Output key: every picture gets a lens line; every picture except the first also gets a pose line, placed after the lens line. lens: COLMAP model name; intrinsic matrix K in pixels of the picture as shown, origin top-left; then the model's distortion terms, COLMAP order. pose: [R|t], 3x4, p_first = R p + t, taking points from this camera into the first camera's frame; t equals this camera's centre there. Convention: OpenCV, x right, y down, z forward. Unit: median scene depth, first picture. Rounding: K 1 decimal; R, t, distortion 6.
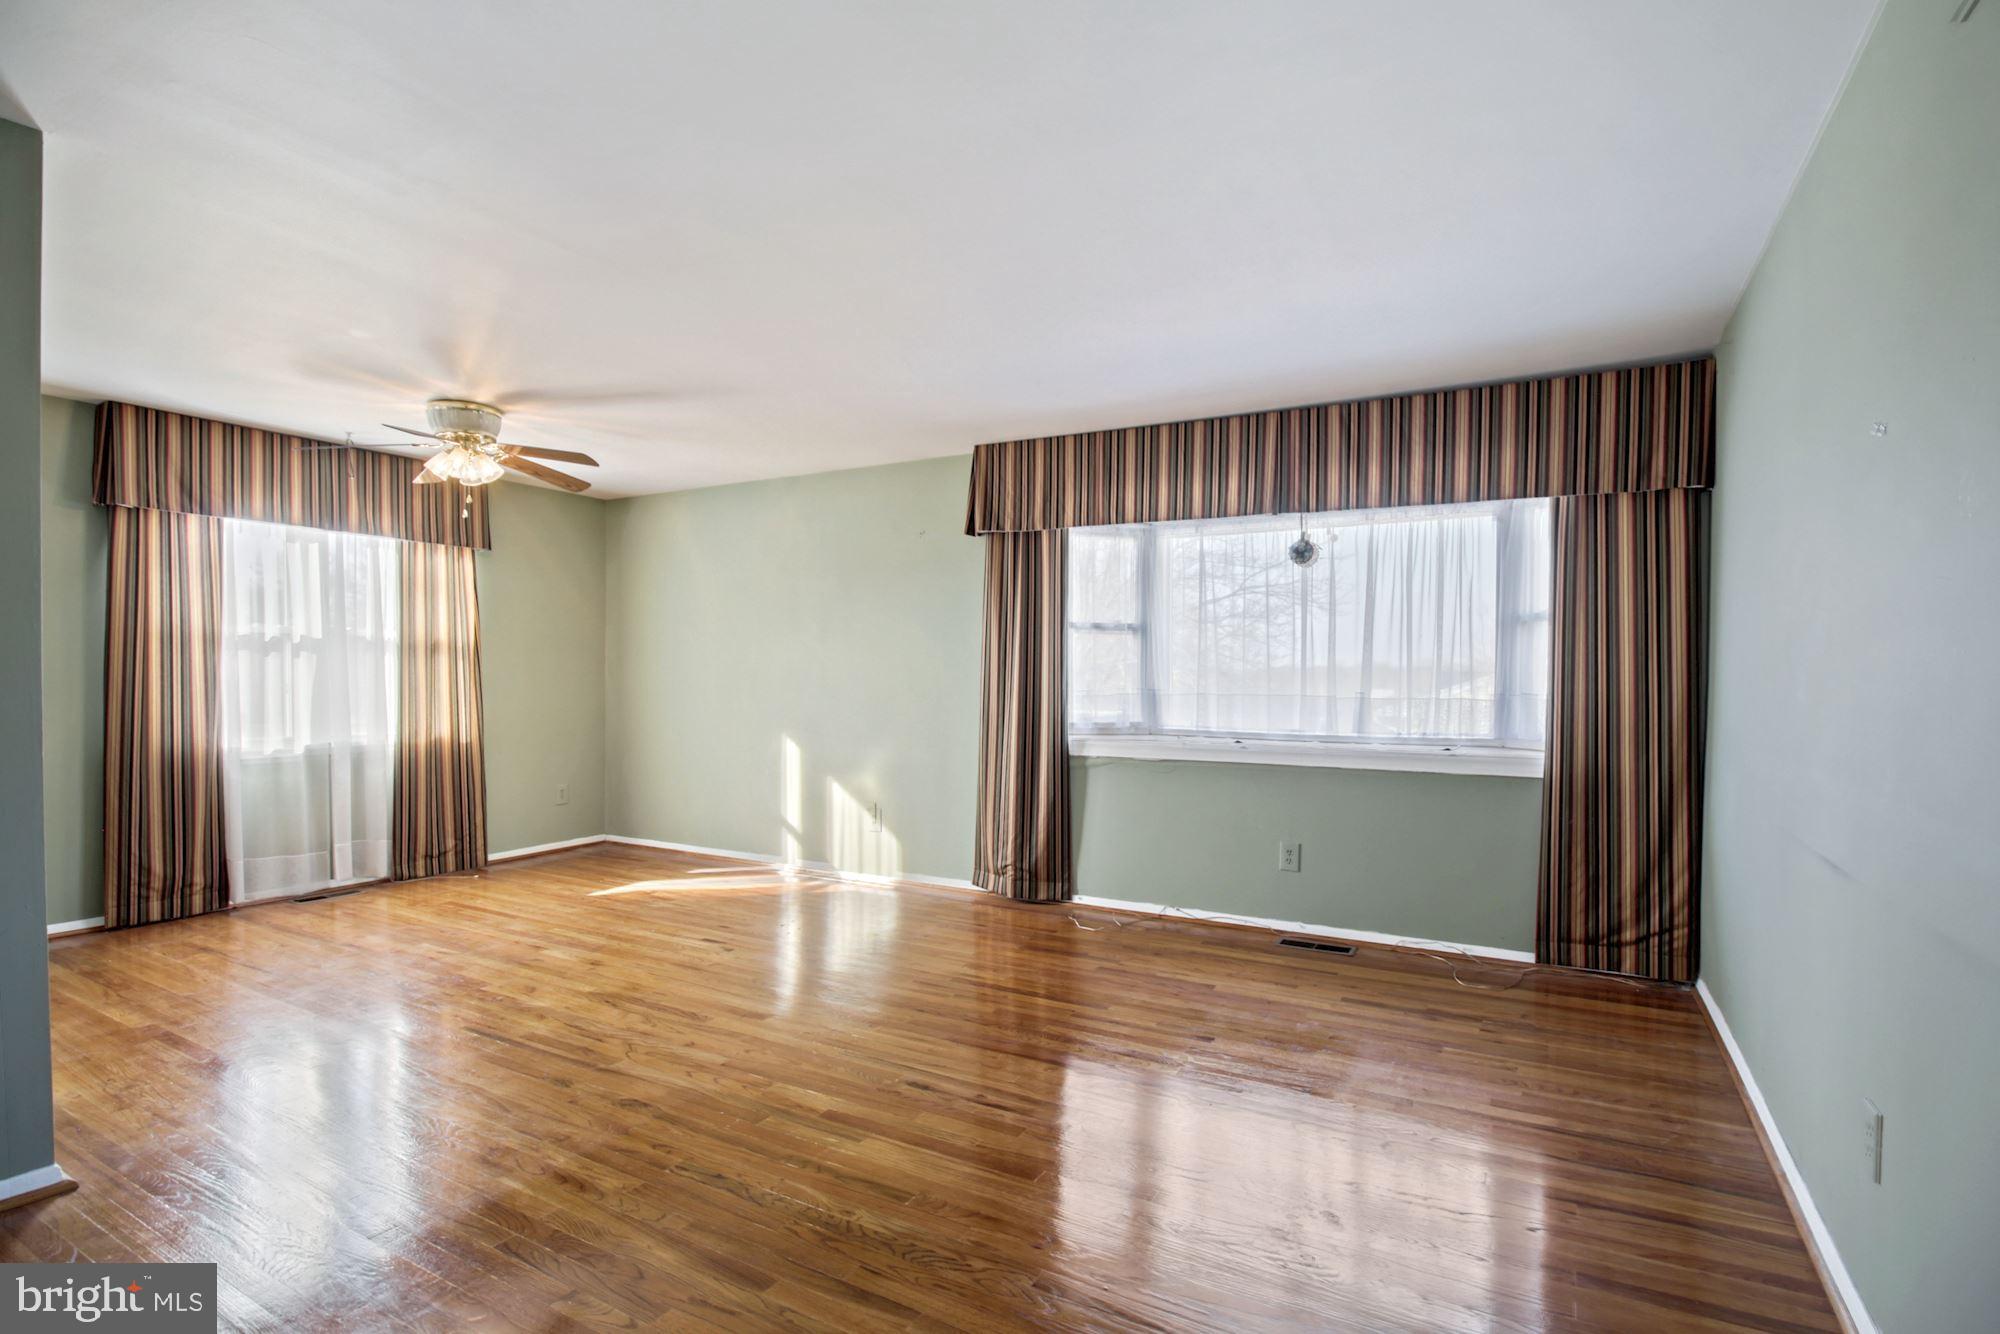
lens RADIAL K [[966.7, 0, 1025.0], [0, 966.7, 665.3], [0, 0, 1]] dist [-0.001920, -0.000352]
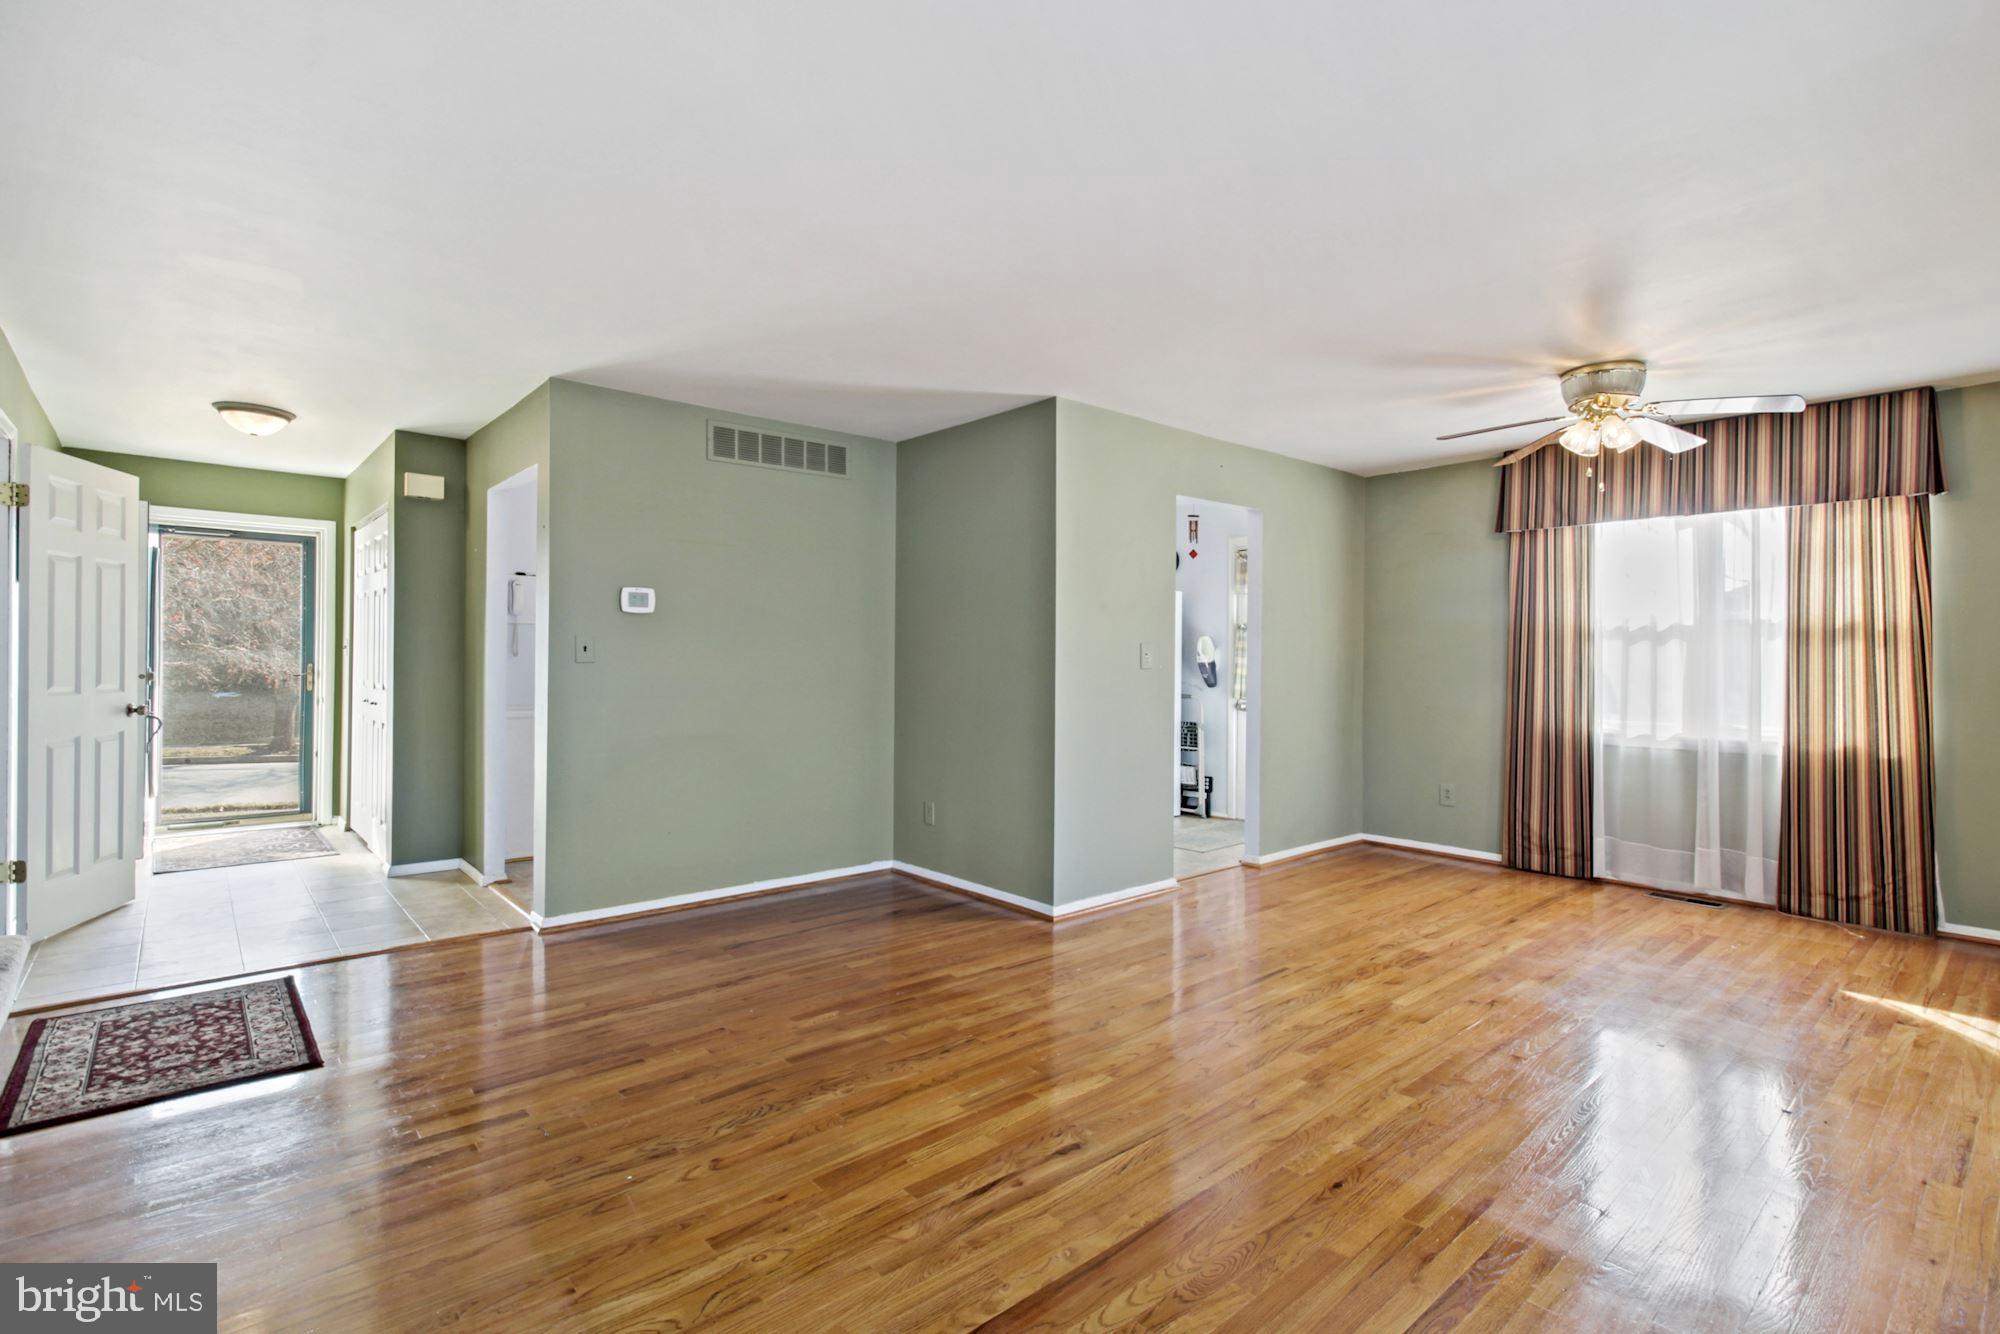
lens RADIAL K [[954.4, 0, 1015.9], [0, 954.4, 653.0], [0, 0, 1]] dist [0.003007, -0.000513]
pose [[-0.345787, -0.016659, -0.938165, 0.423955], [0.002621, 0.999821, -0.018720, 0.013547], [0.938309, -0.008932, -0.345682, 0.768115]]
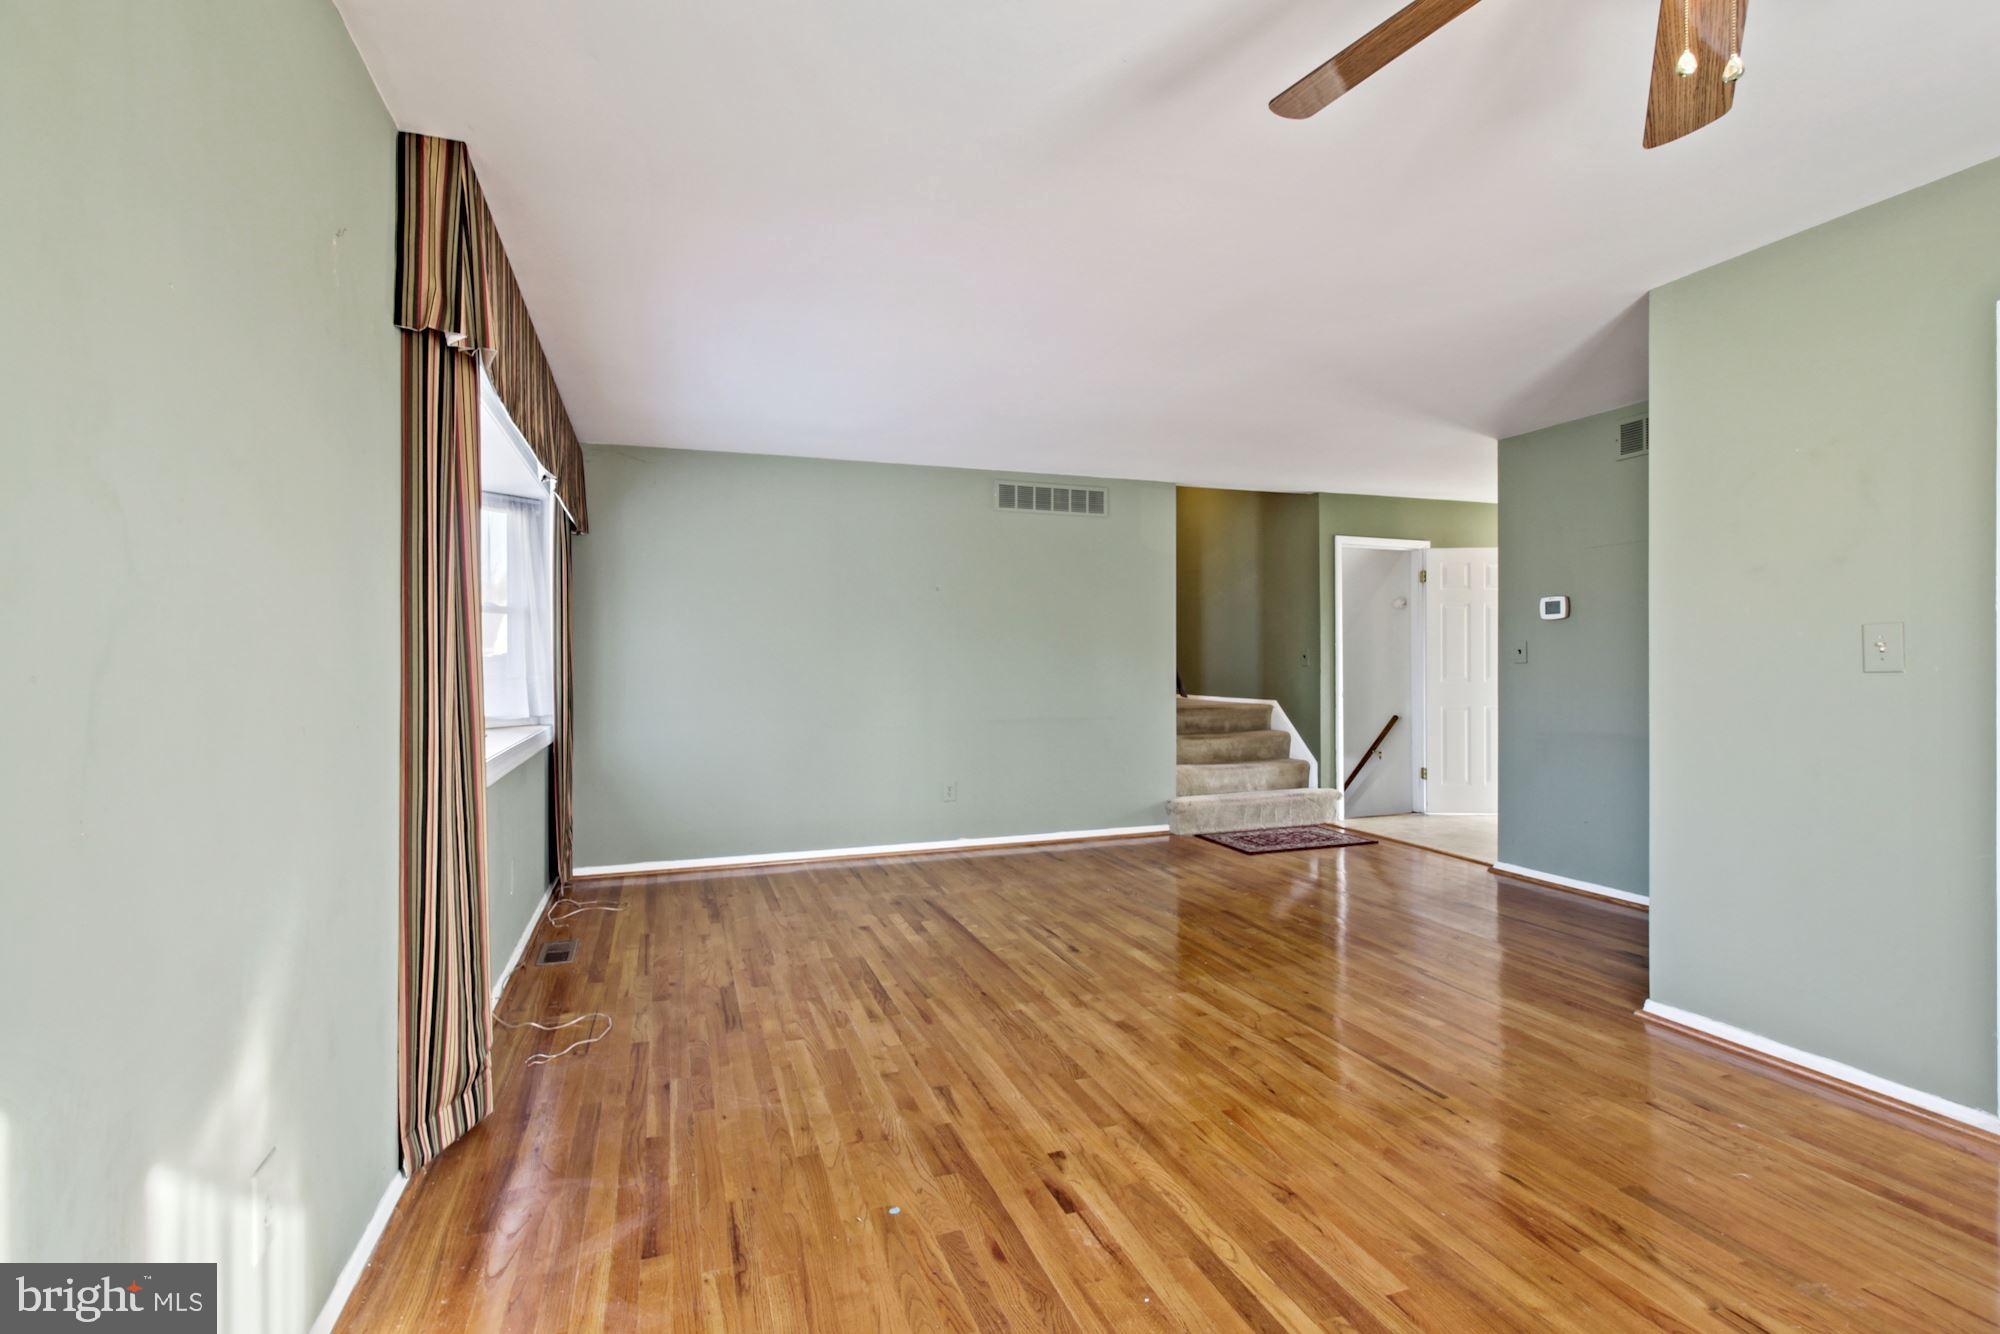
lens RADIAL K [[909.4, 0, 1000.0], [0, 909.4, 667.0], [0, 0, 1]] dist [0.027510, -0.000063]
pose [[-0.742125, -0.005244, 0.670240, -0.576127], [-0.003803, 0.999986, 0.003613, 0.007611], [-0.670250, 0.000132, -0.742135, 1.280803]]
